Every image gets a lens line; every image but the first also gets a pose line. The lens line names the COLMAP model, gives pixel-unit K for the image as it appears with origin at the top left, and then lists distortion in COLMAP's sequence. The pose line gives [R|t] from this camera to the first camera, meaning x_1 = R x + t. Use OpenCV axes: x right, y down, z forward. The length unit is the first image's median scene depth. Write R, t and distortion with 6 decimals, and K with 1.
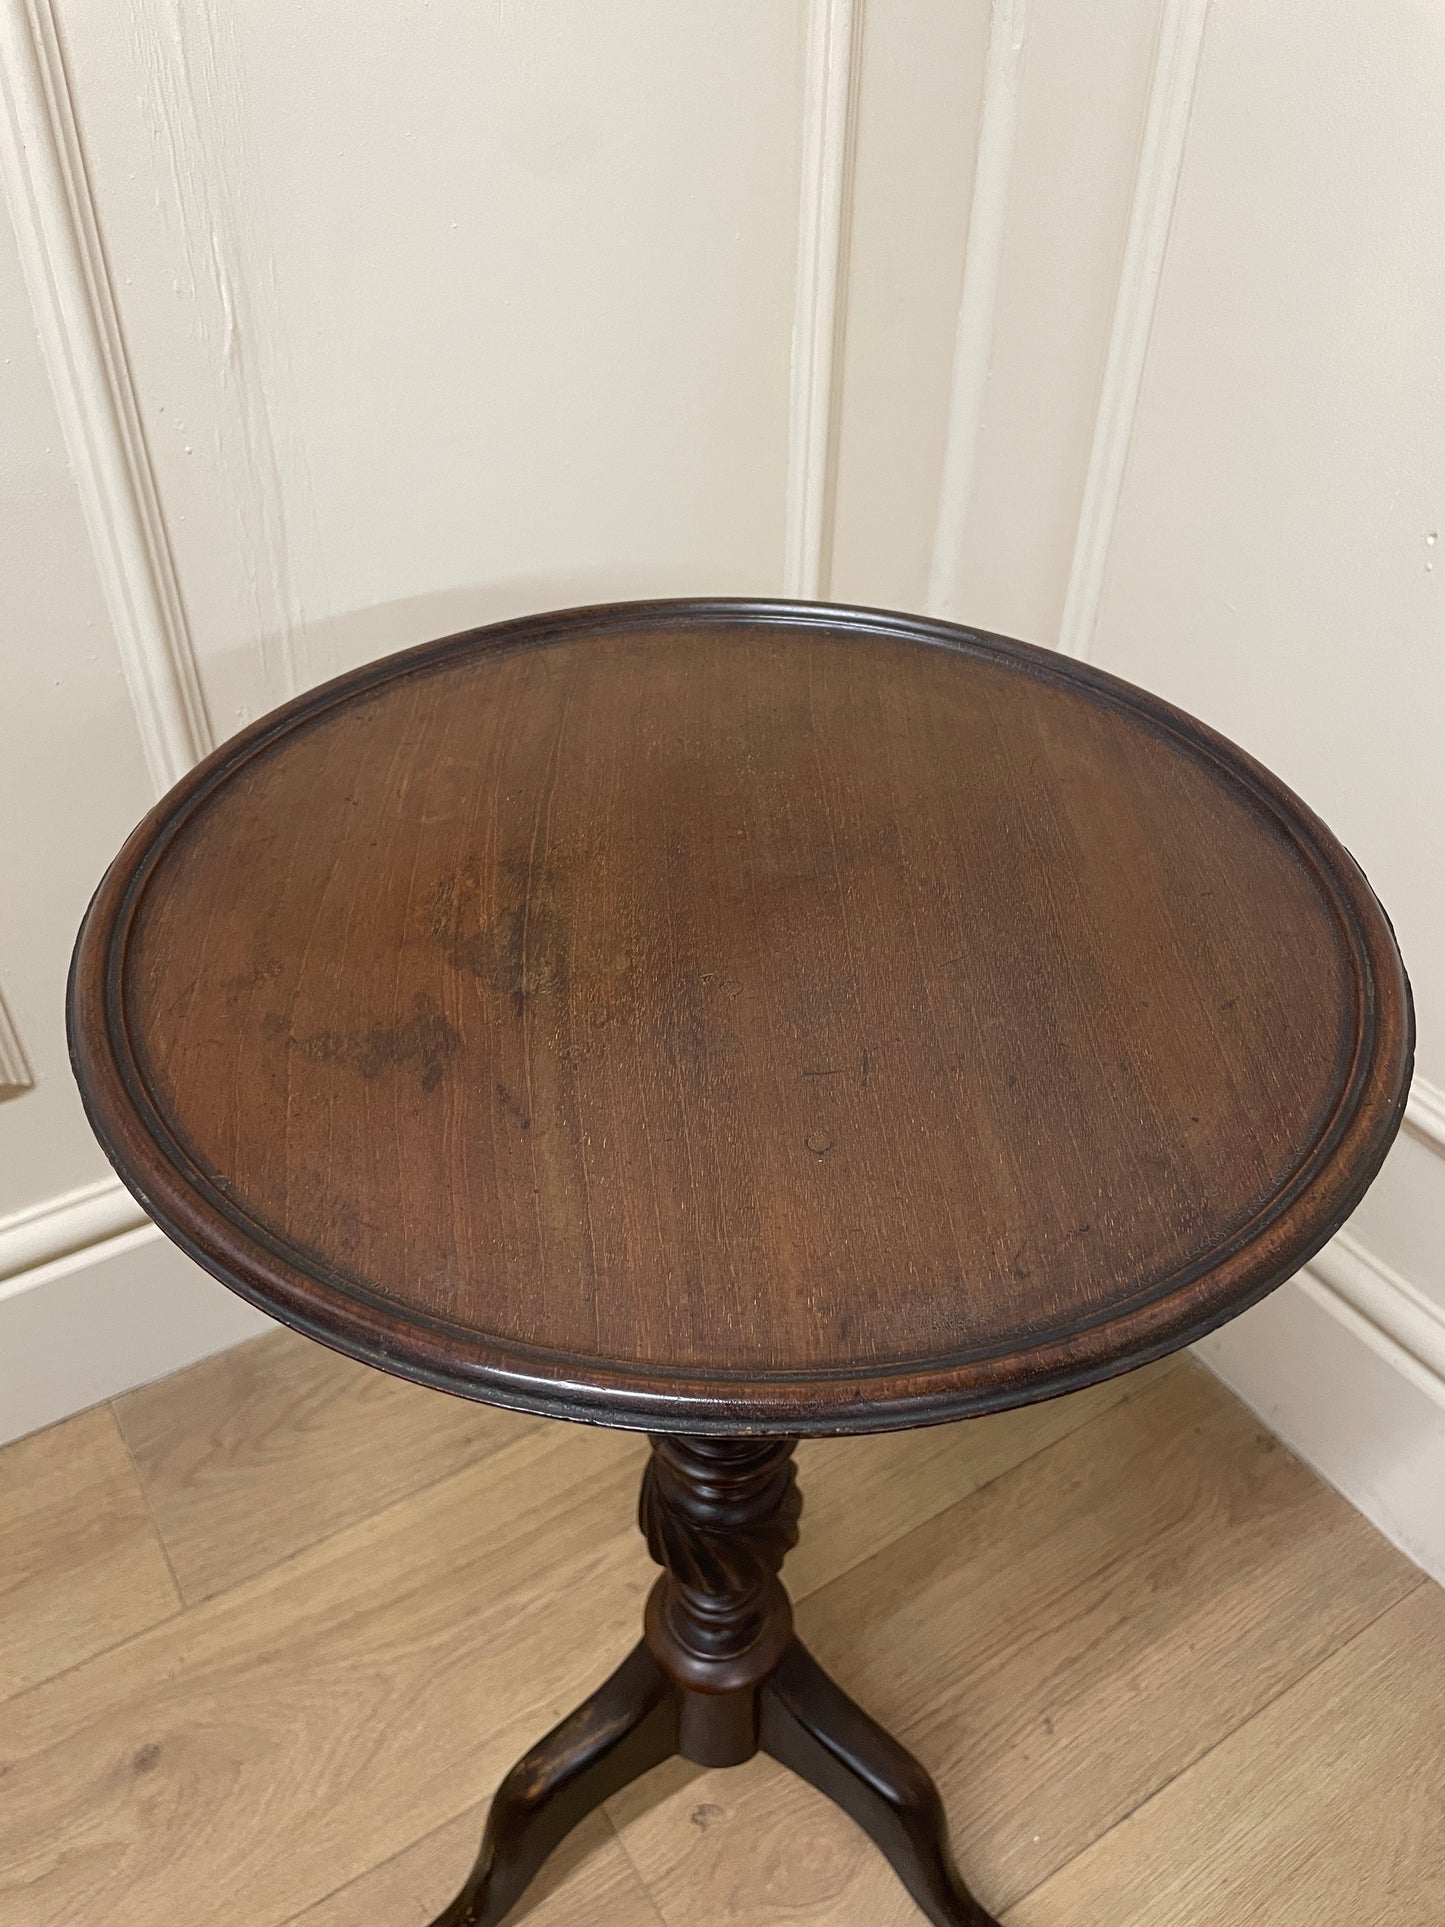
lens RADIAL K [[1474.7, 0, 724.0], [0, 1474.7, 946.2], [0, 0, 1]] dist [0.065119, -0.104464]
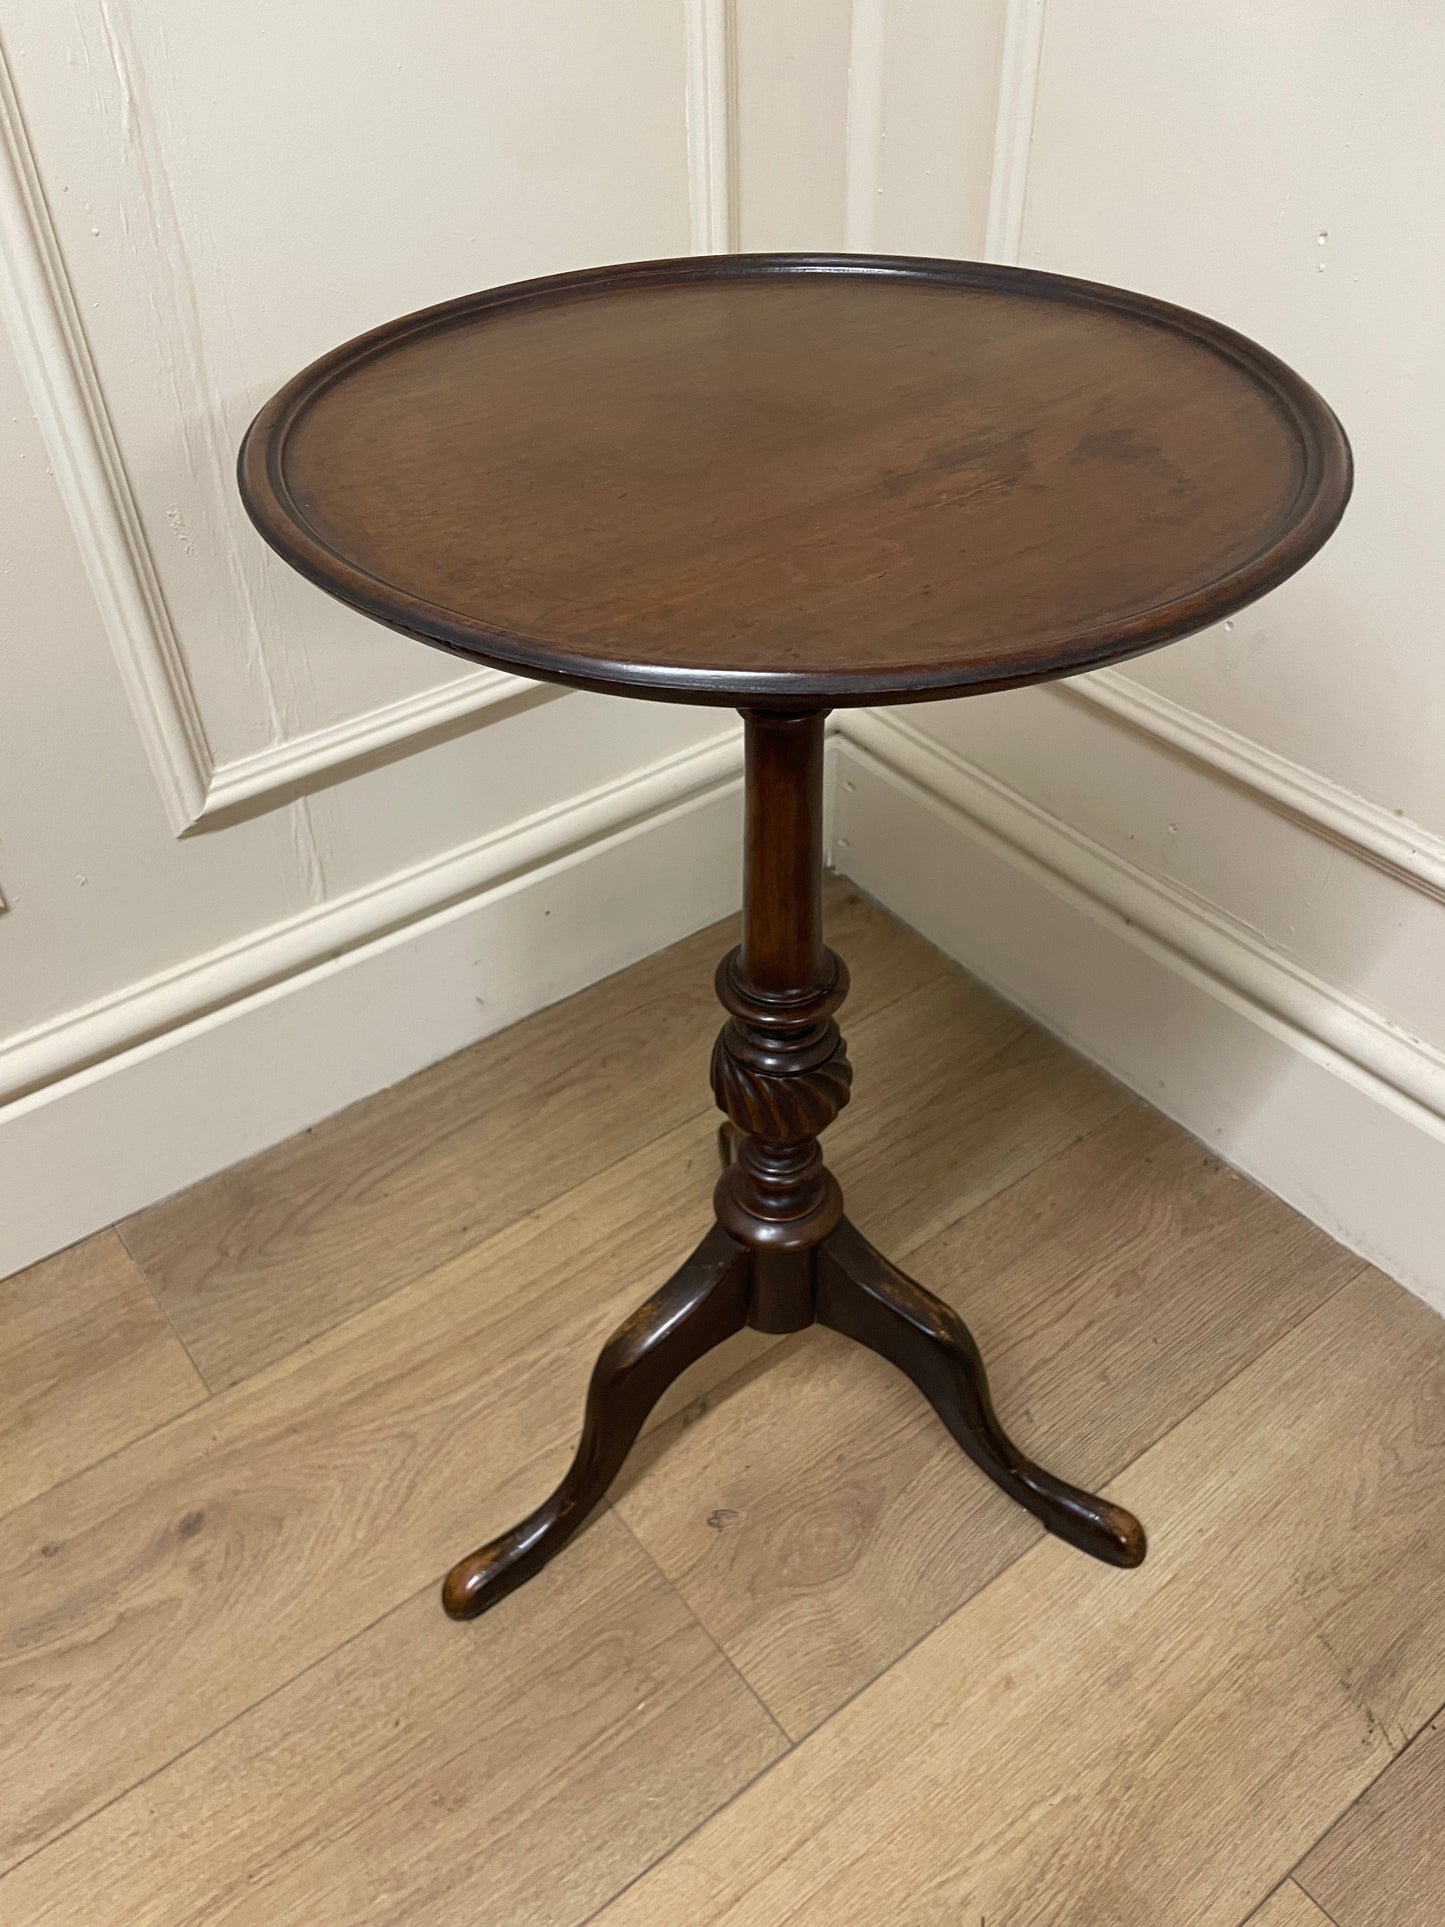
lens RADIAL K [[1474.7, 0, 709.4], [0, 1474.7, 982.7], [0, 0, 1]] dist [0.065119, -0.104464]
pose [[0.995860, -0.085213, 0.031661, -0.020627], [0.082510, 0.993483, 0.078632, 0.107880], [-0.038155, -0.075694, 0.996401, -0.043242]]
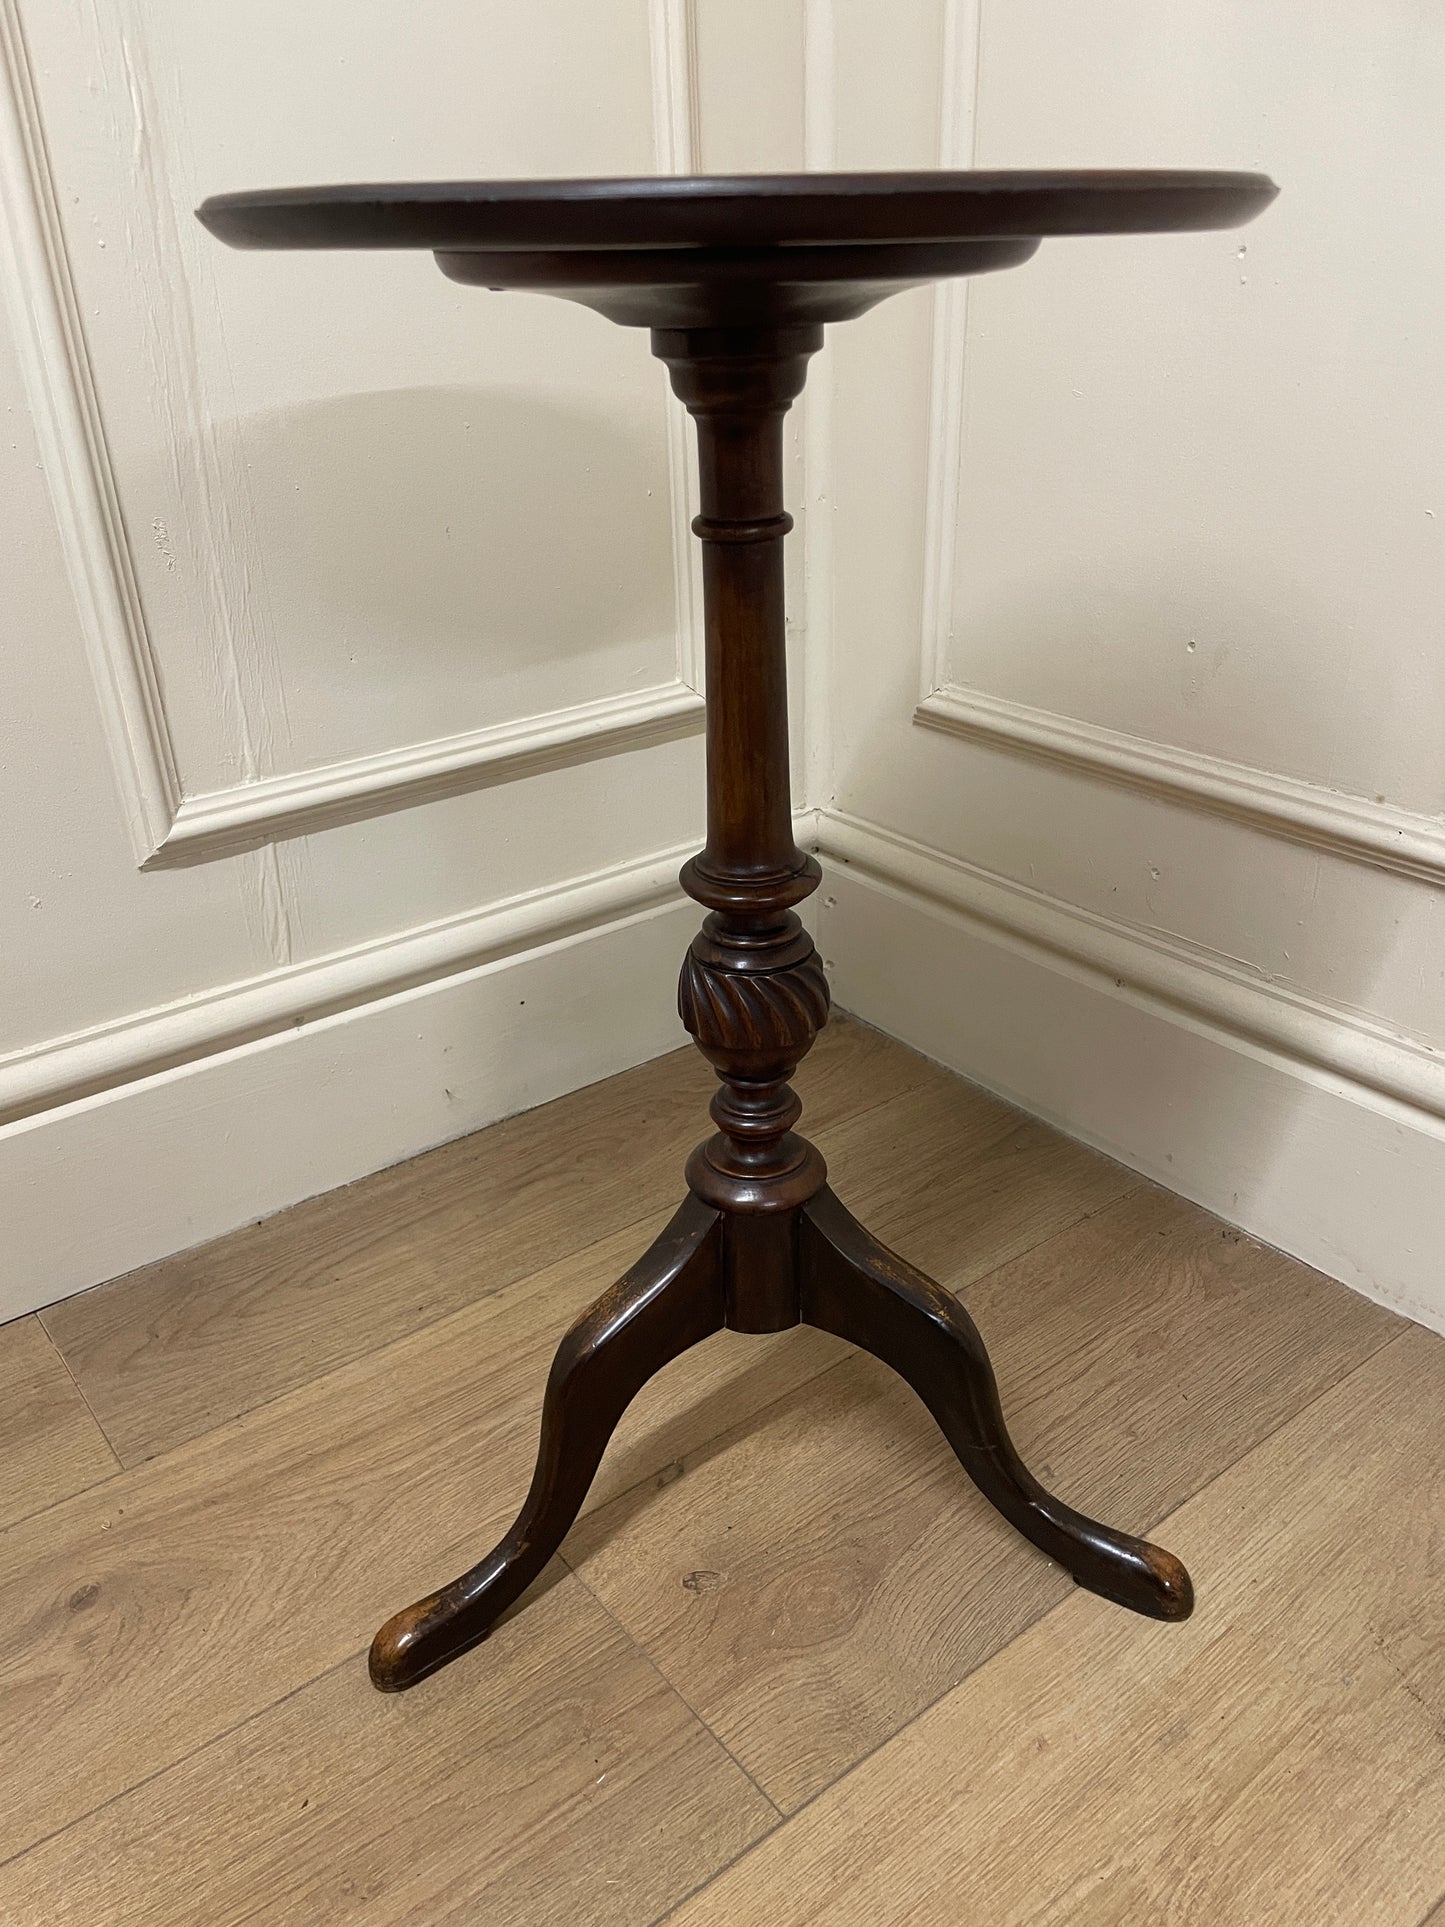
lens RADIAL K [[1474.7, 0, 717.2], [0, 1474.7, 987.6], [0, 0, 1]] dist [0.065119, -0.104464]
pose [[0.994728, -0.085253, 0.056984, -0.021443], [0.093971, 0.980289, -0.173789, 0.370437], [-0.041045, 0.178227, 0.983133, 0.017593]]
